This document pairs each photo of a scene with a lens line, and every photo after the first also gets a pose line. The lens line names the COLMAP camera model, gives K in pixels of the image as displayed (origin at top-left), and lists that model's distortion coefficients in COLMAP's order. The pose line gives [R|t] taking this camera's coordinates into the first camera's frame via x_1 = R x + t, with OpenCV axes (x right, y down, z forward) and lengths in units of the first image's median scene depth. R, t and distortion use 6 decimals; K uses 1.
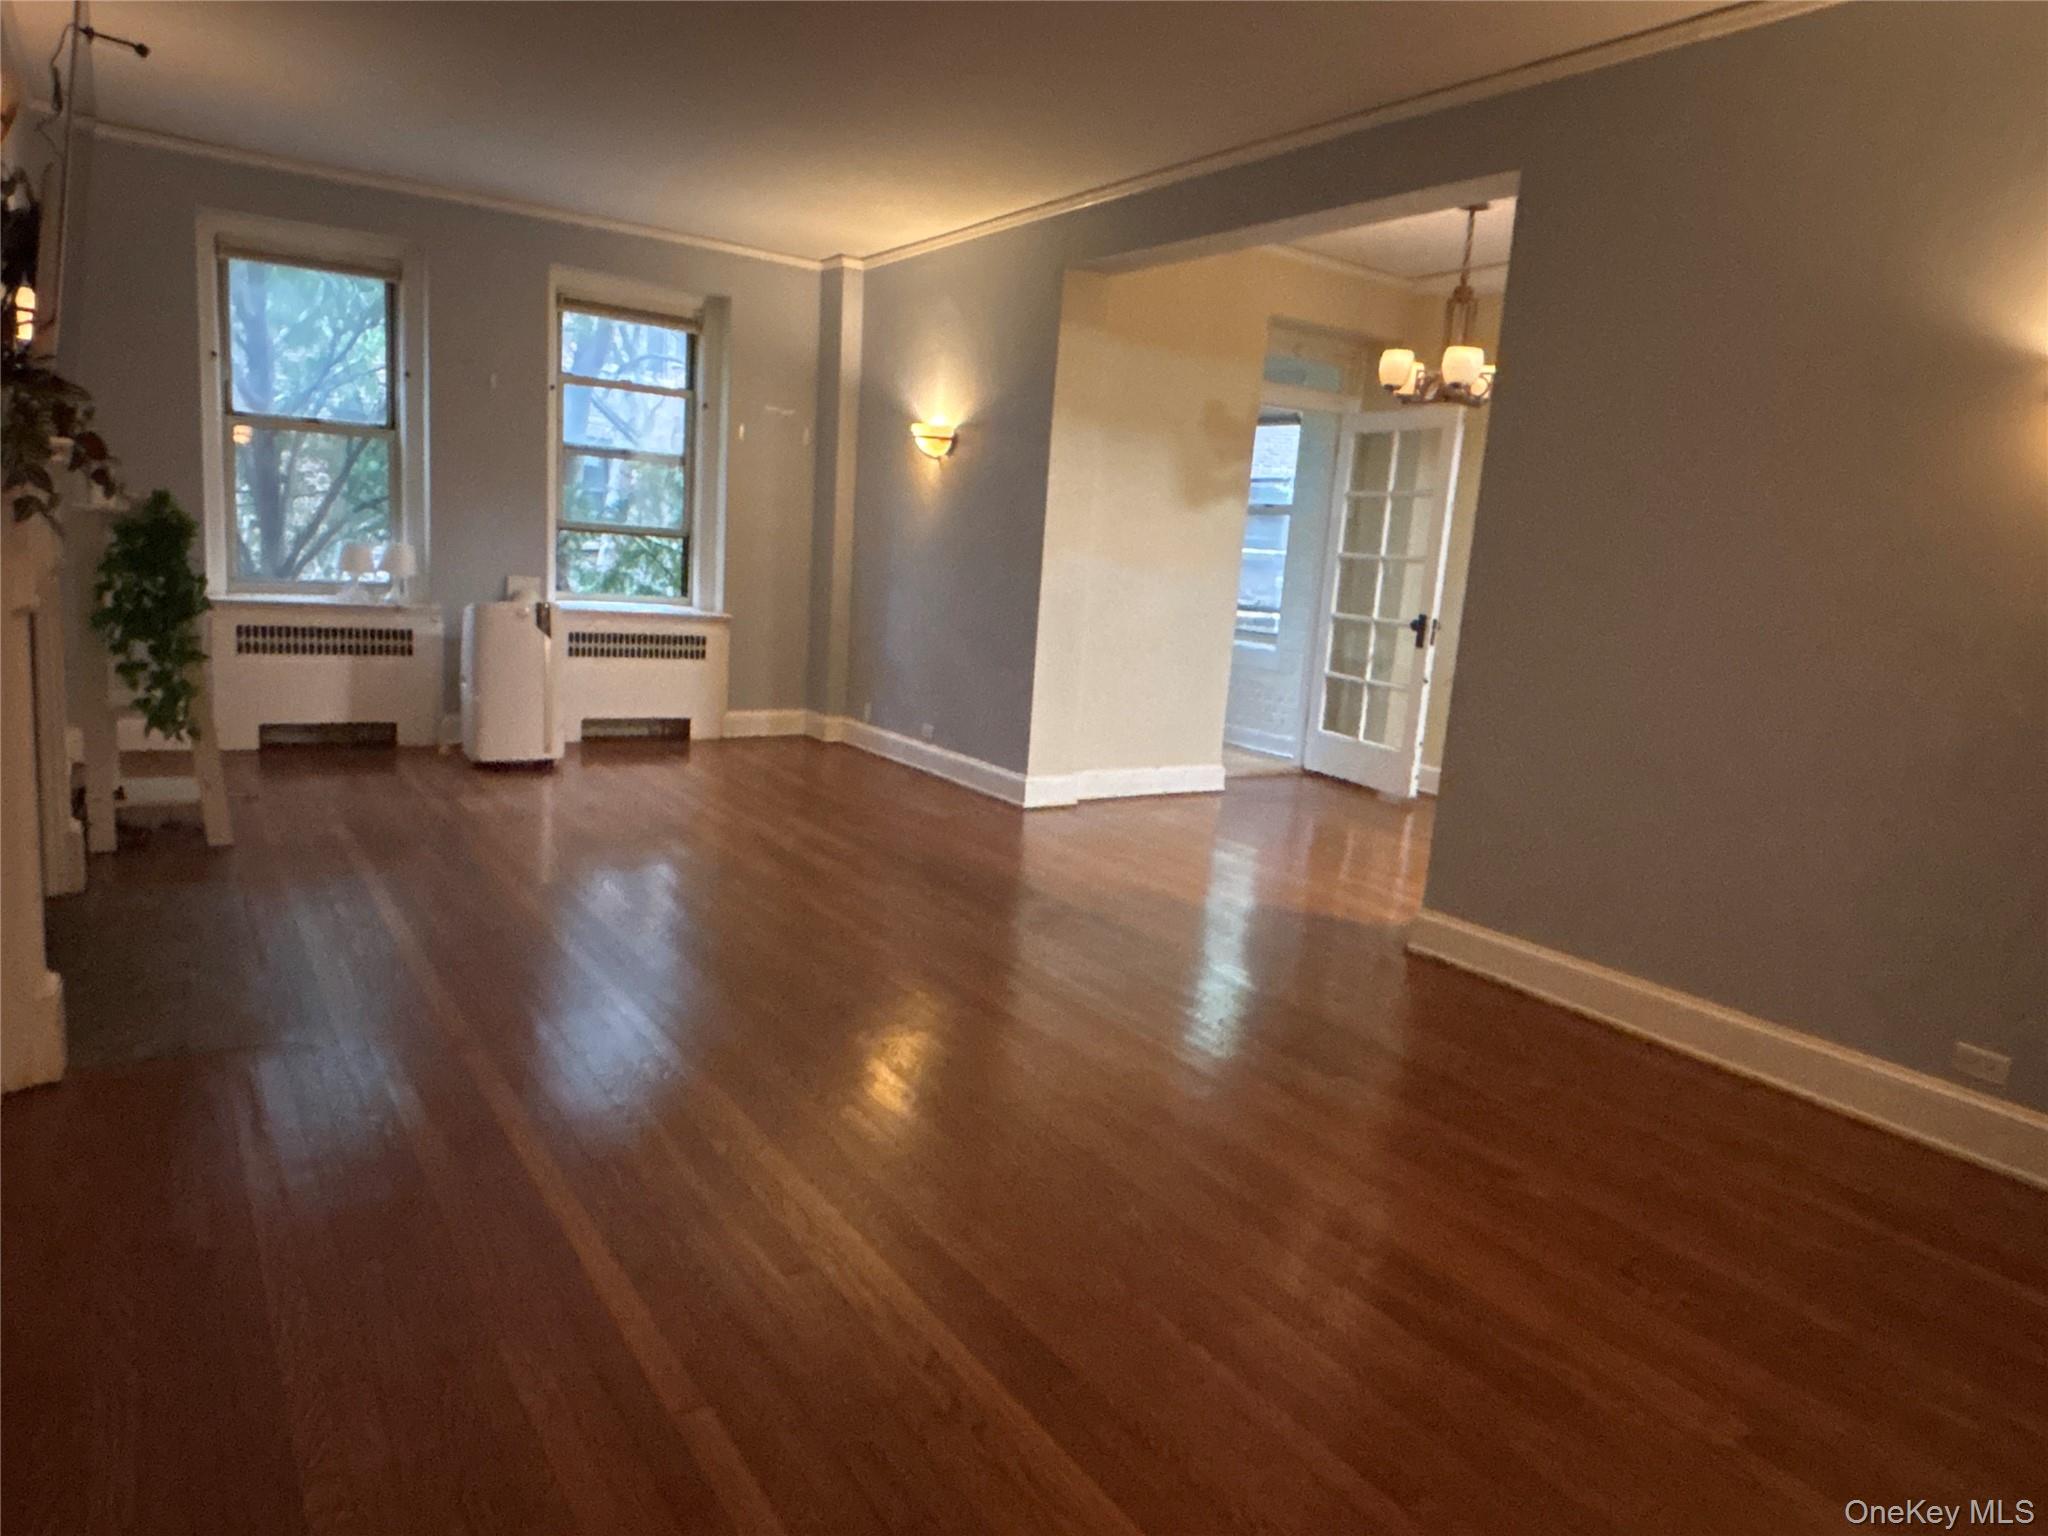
lens RADIAL K [[1315.7, 0, 1024.0], [0, 1315.7, 768.0], [0, 0, 1]] dist [0.001481, -0.003323]
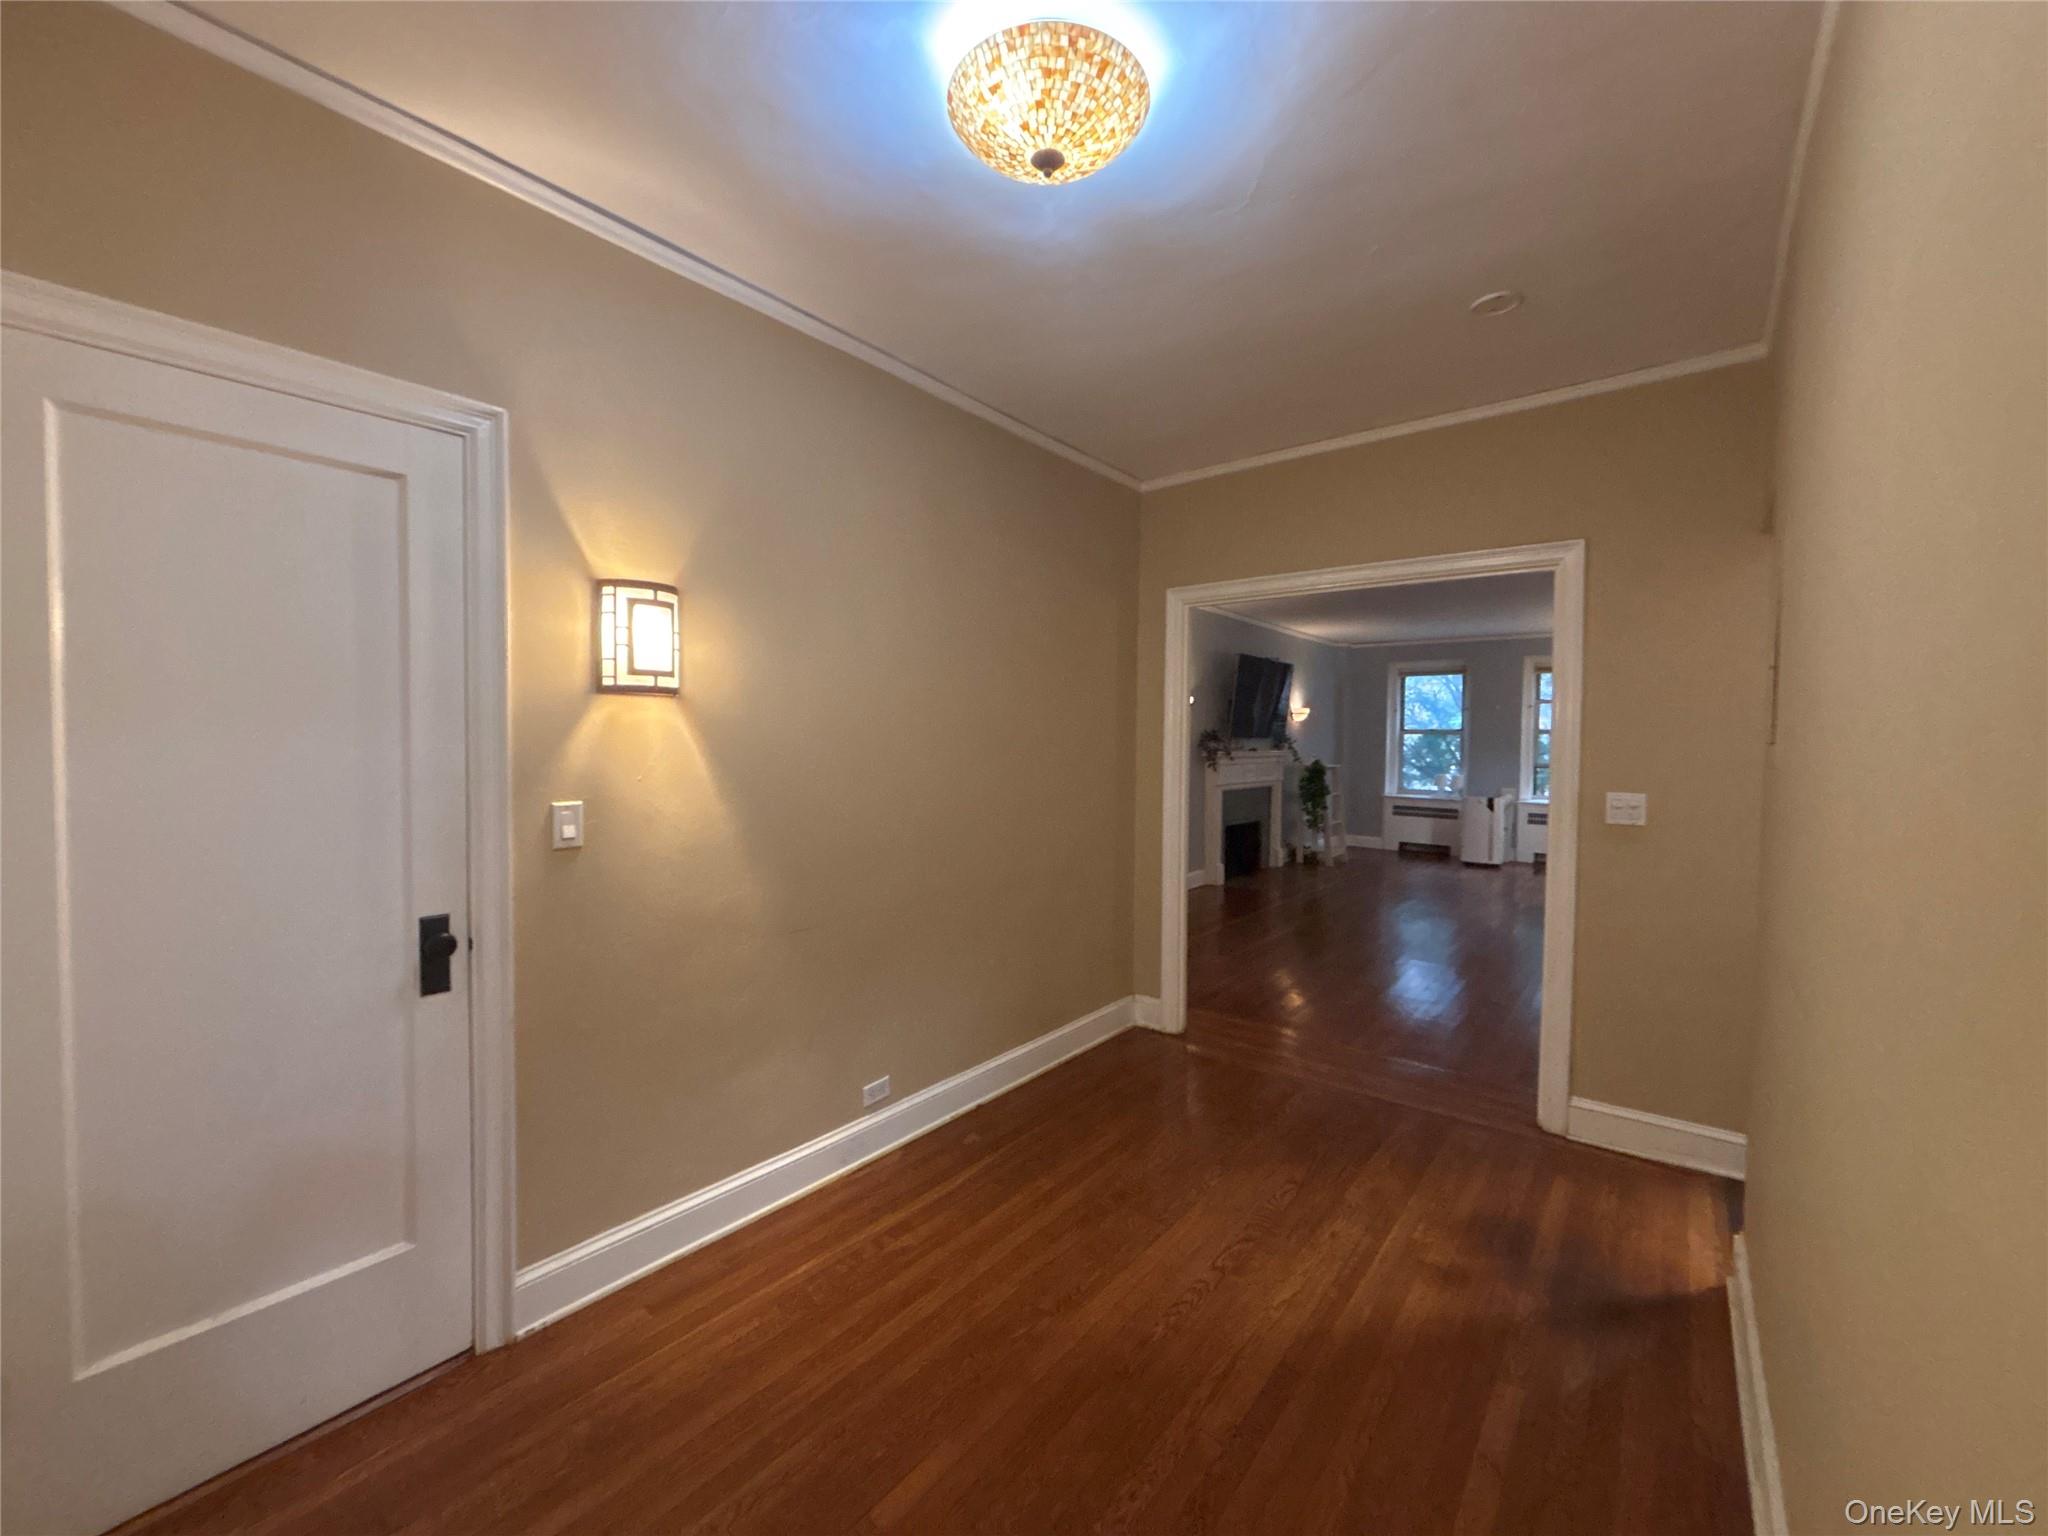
lens RADIAL K [[825.7, 0, 1019.6], [0, 825.7, 763.3], [0, 0, 1]] dist [0.000859, 0.000100]
pose [[0.286122, -0.039908, -0.957362, 0.775355], [-0.153554, 0.984310, -0.086923, 0.070787], [0.945809, 0.171878, 0.275504, -0.222897]]
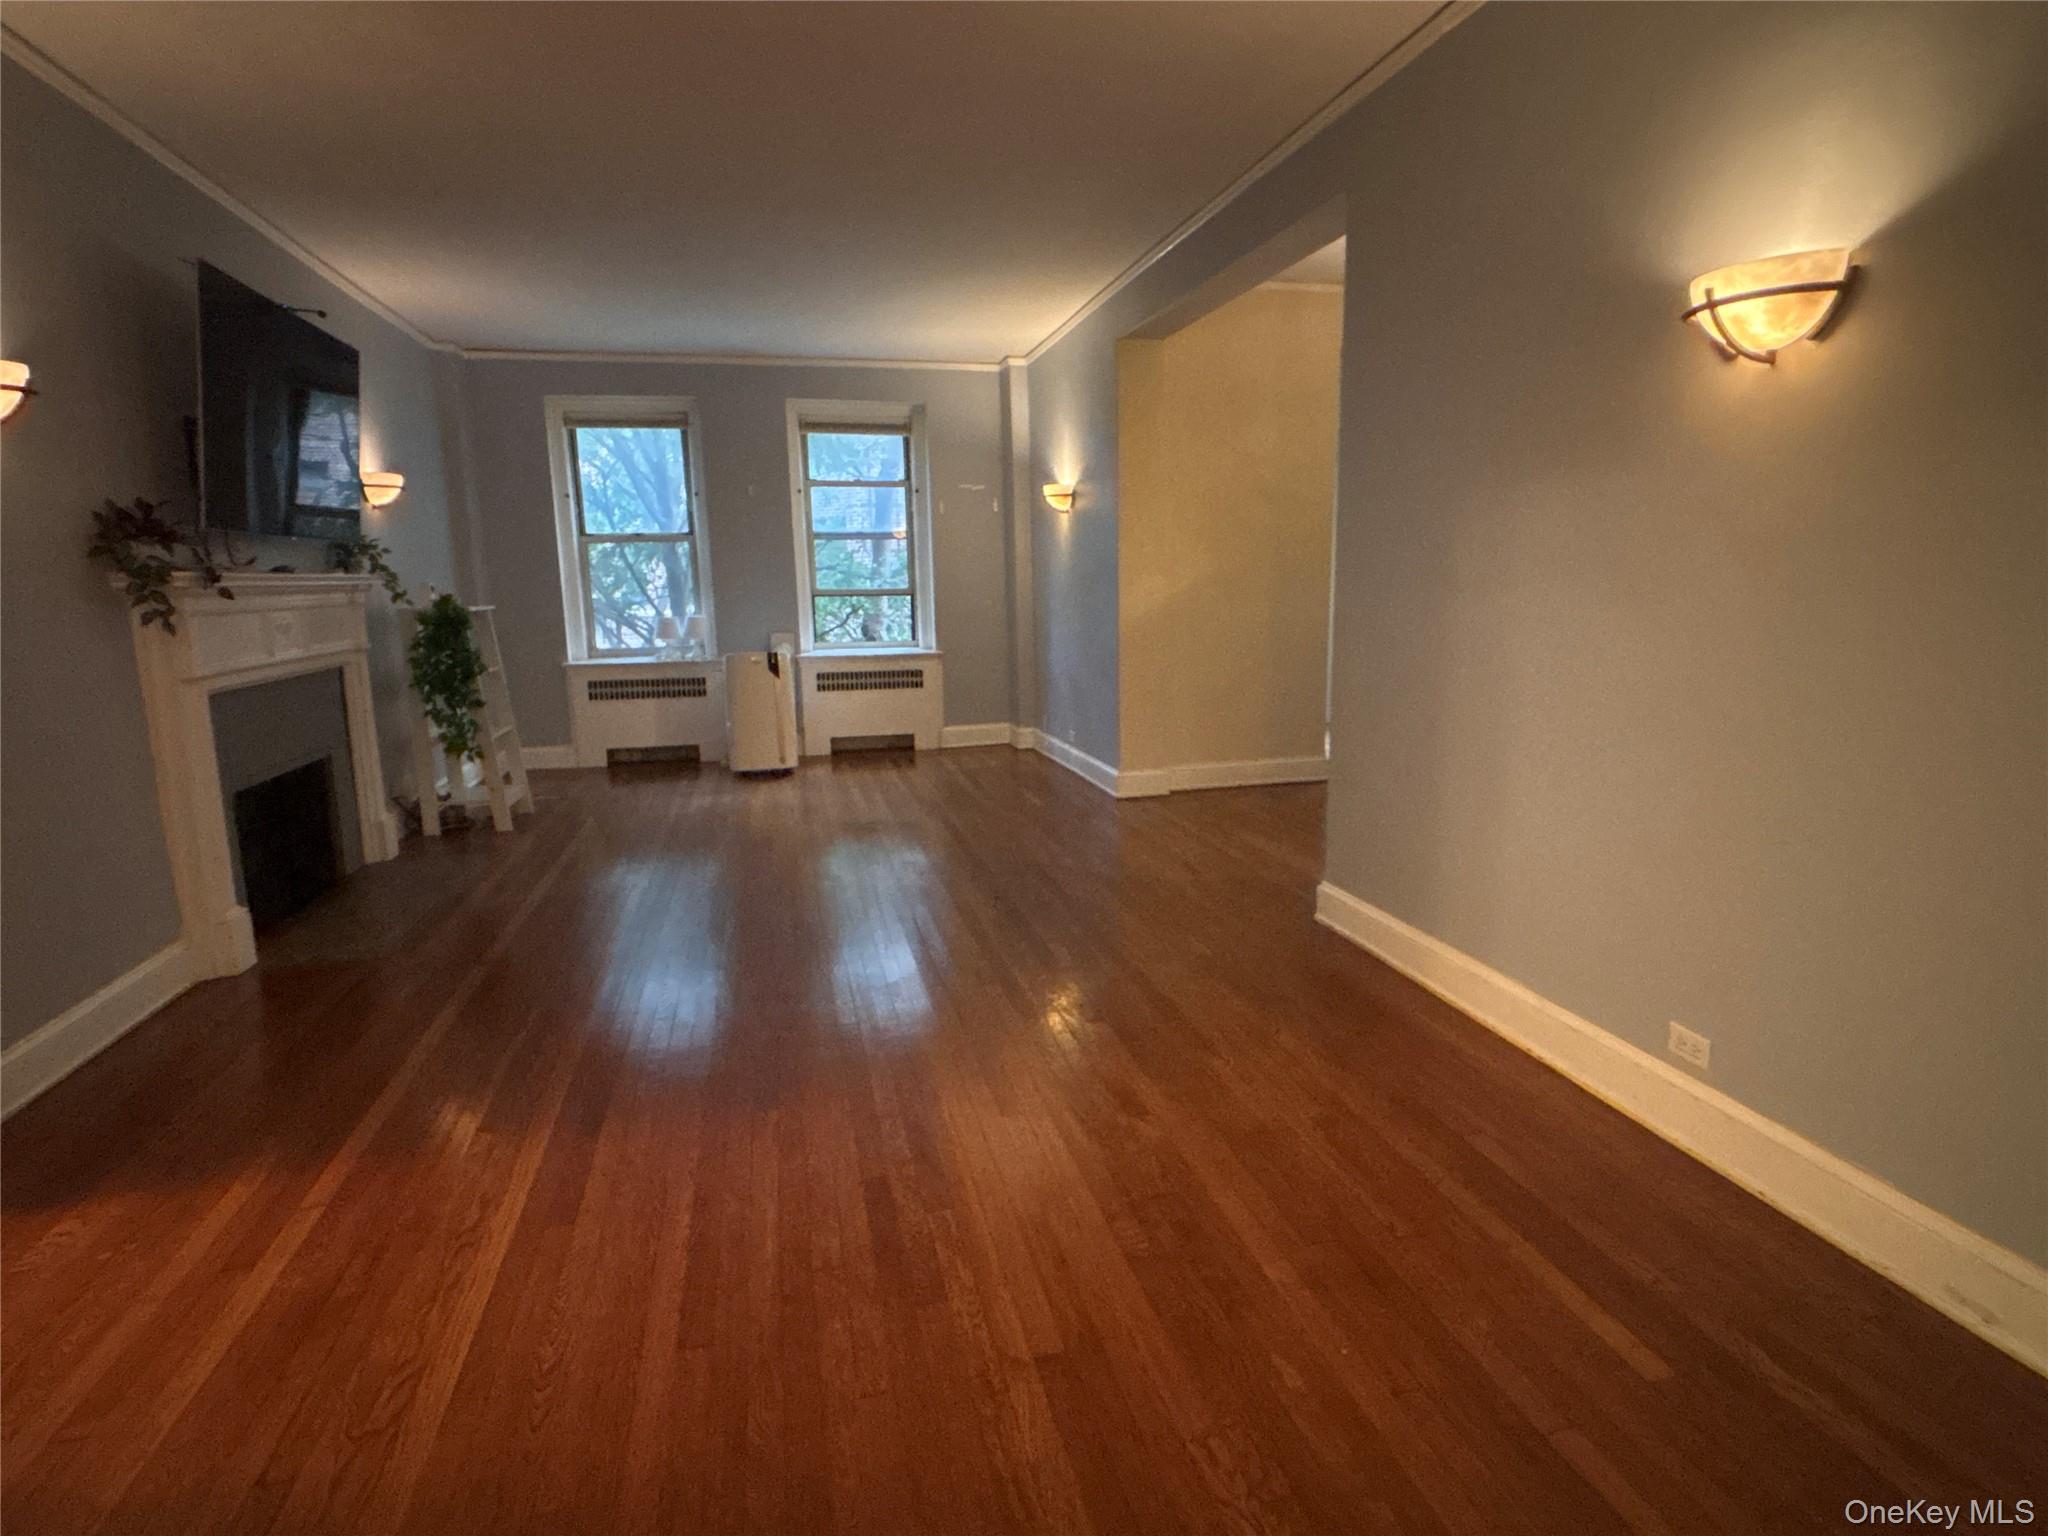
lens RADIAL K [[1096.5, 0, 1024.0], [0, 1096.5, 768.0], [0, 0, 1]] dist [0.027952, -0.016716]
pose [[0.929790, -0.026120, -0.367163, 0.265456], [0.023956, 0.999658, -0.010450, 0.010468], [0.367310, 0.000920, 0.930098, 0.044314]]
